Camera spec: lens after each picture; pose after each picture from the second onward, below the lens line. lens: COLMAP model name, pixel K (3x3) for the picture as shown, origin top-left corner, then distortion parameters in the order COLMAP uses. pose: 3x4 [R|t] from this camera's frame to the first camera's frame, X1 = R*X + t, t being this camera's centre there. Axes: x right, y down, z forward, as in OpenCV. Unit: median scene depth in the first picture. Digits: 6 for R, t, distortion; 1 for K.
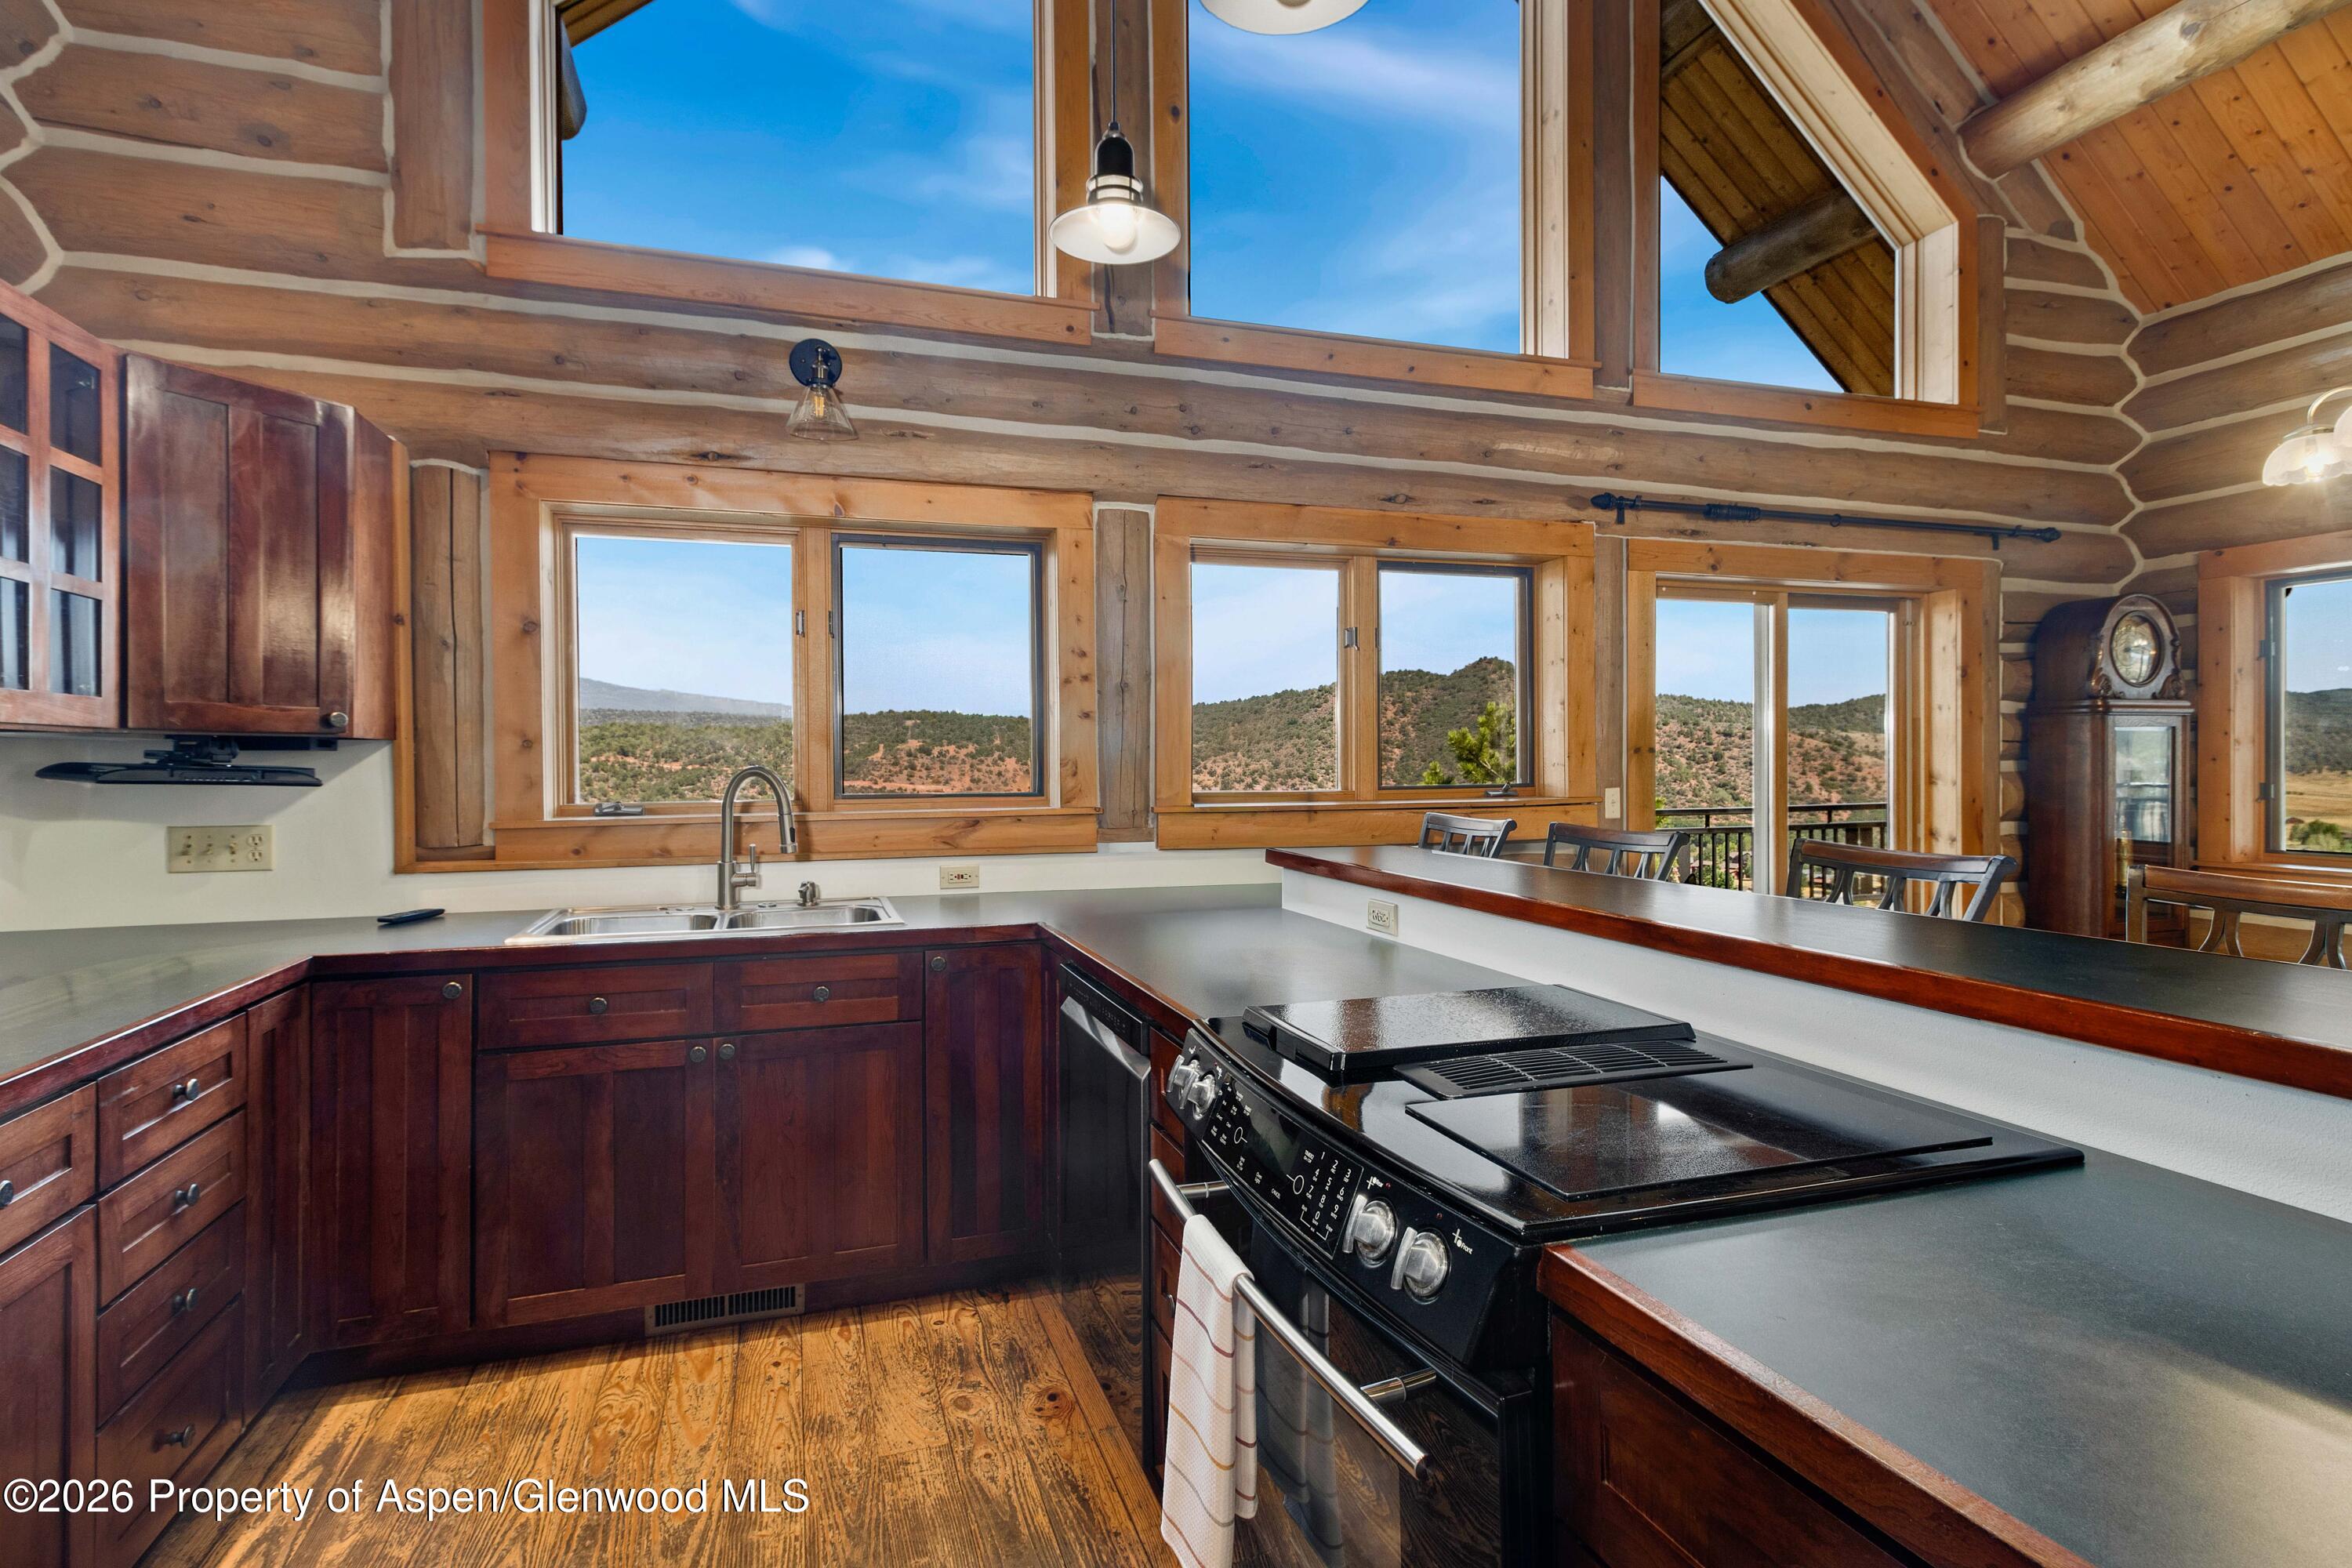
lens RADIAL K [[1149.6, 0, 1176.0], [0, 1149.6, 784.0], [0, 0, 1]] dist [0.028108, -0.001171]
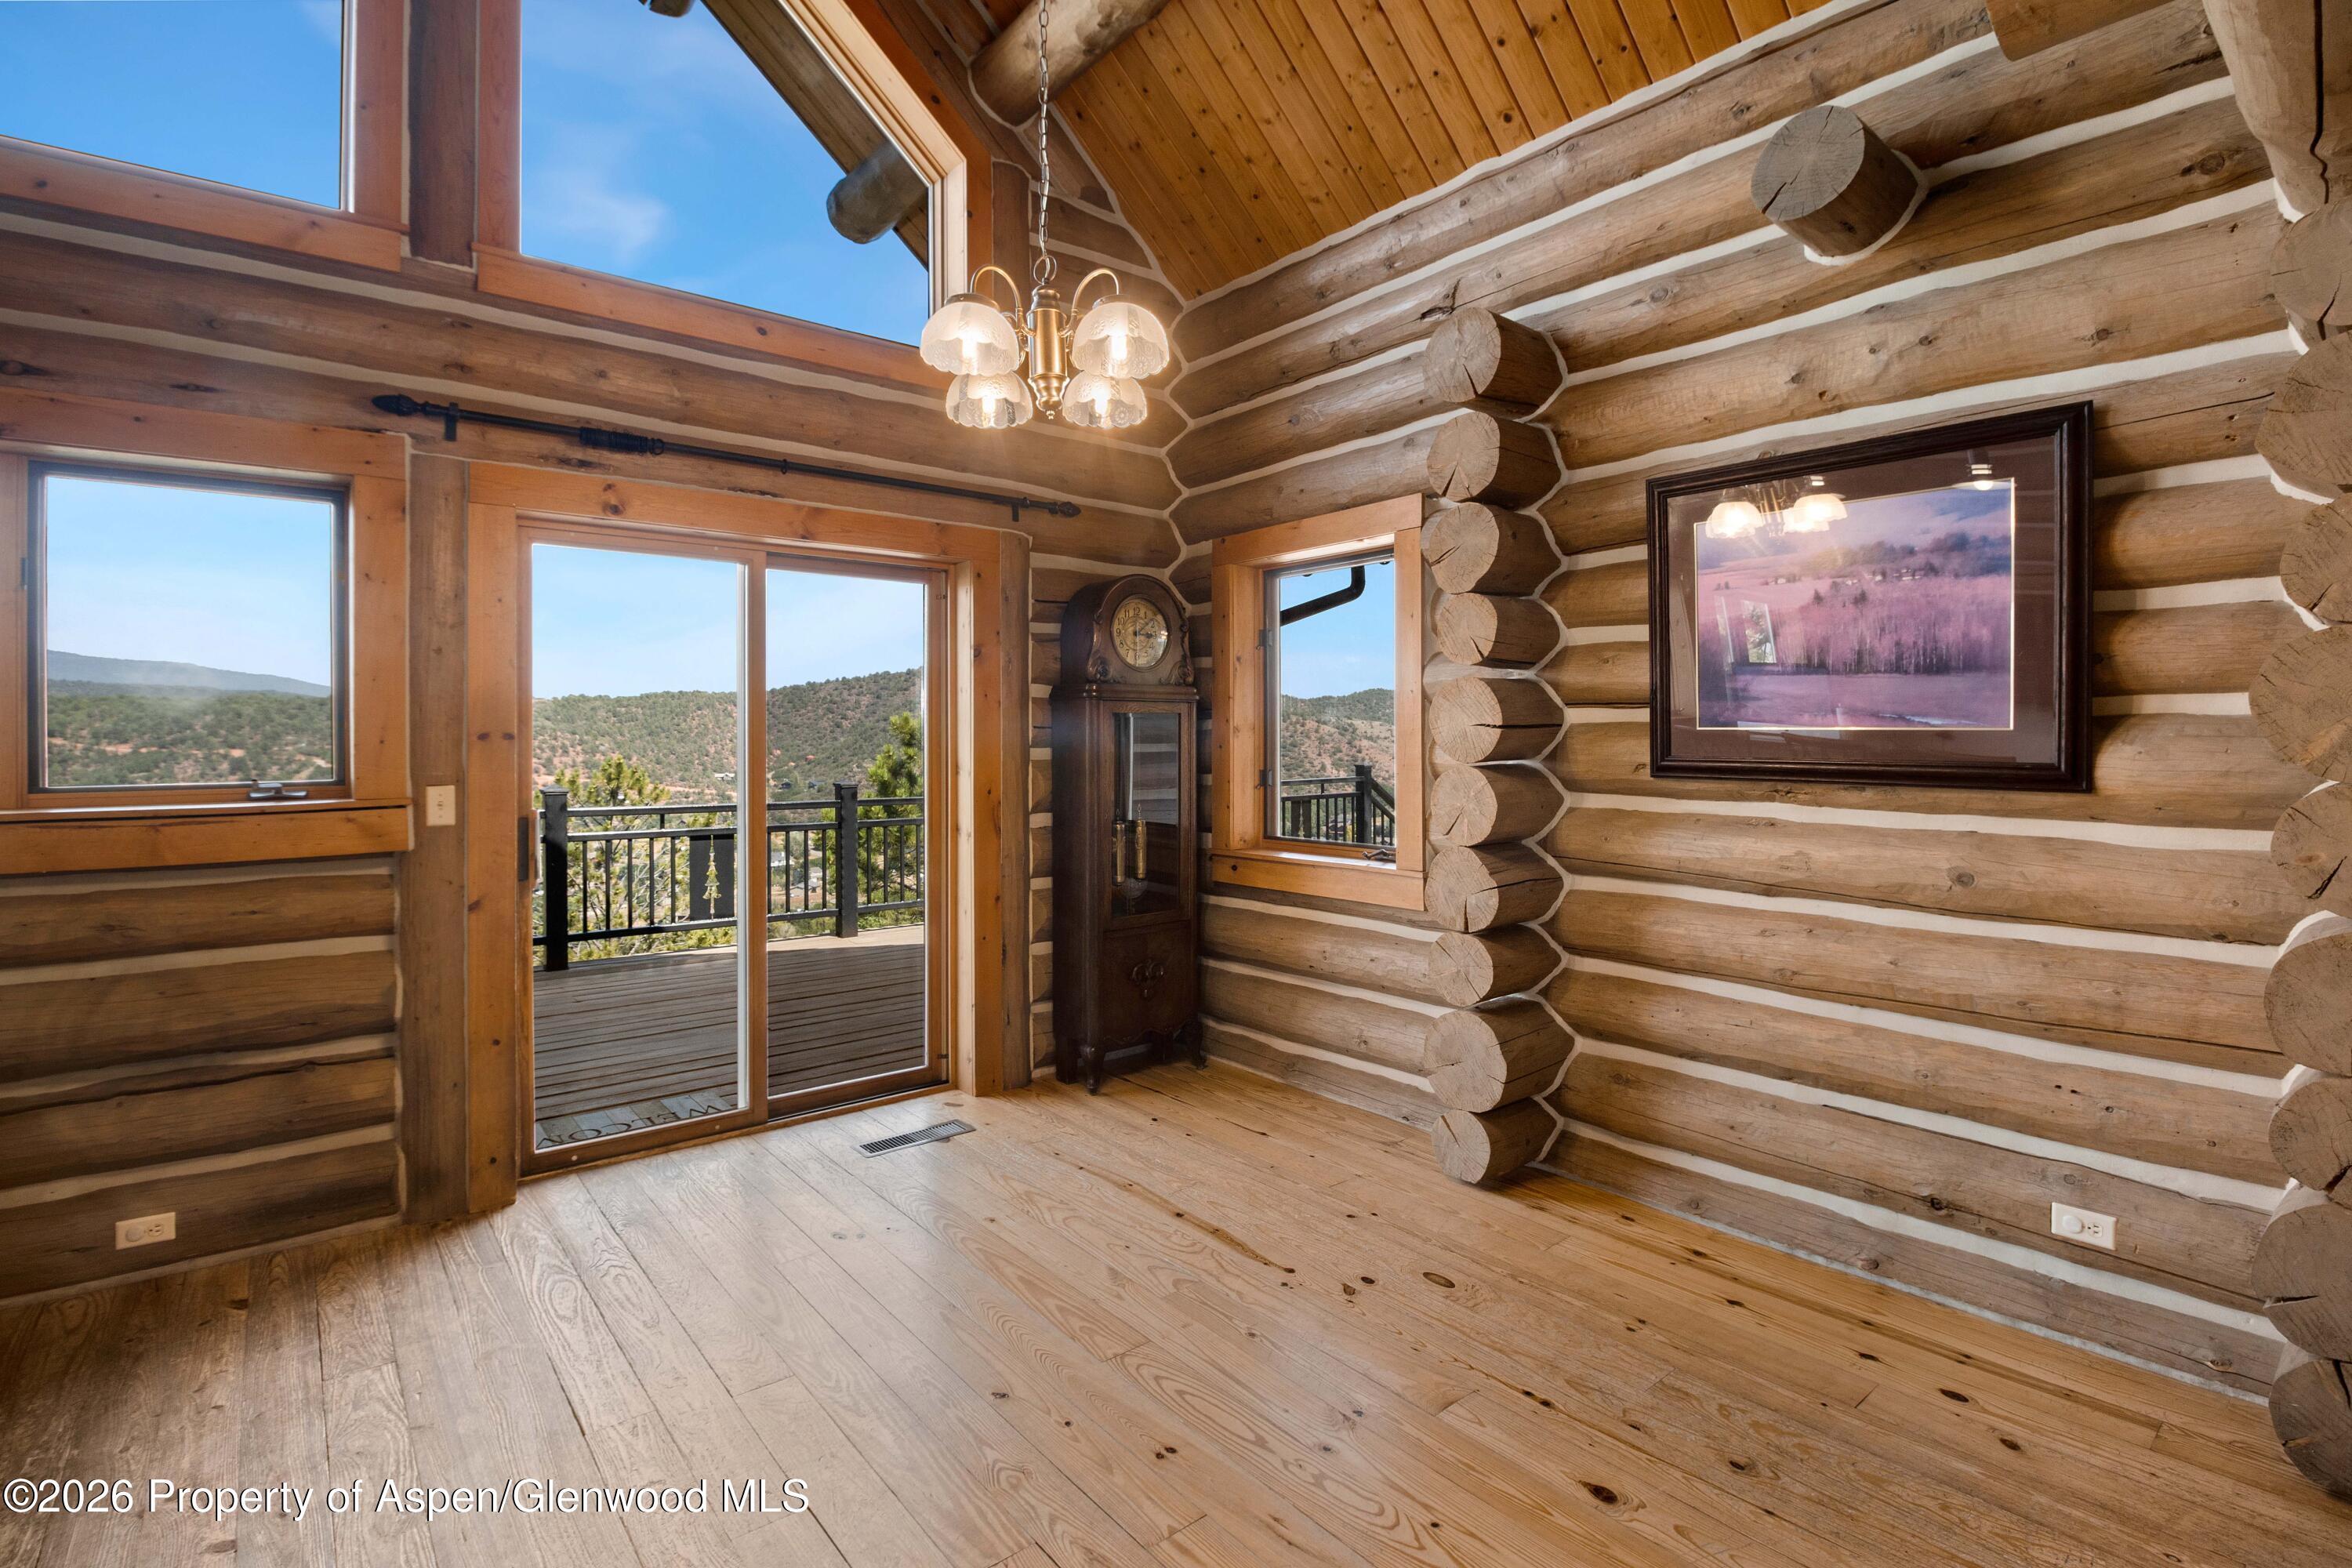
lens RADIAL K [[1105.3, 0, 1176.0], [0, 1105.3, 784.0], [0, 0, 1]] dist [-0.002215, -0.010402]
pose [[0.936423, -0.012047, 0.350667, 0.507435], [0.006235, 0.999824, 0.017700, -0.006229], [-0.350819, -0.014388, 0.936333, 0.126876]]
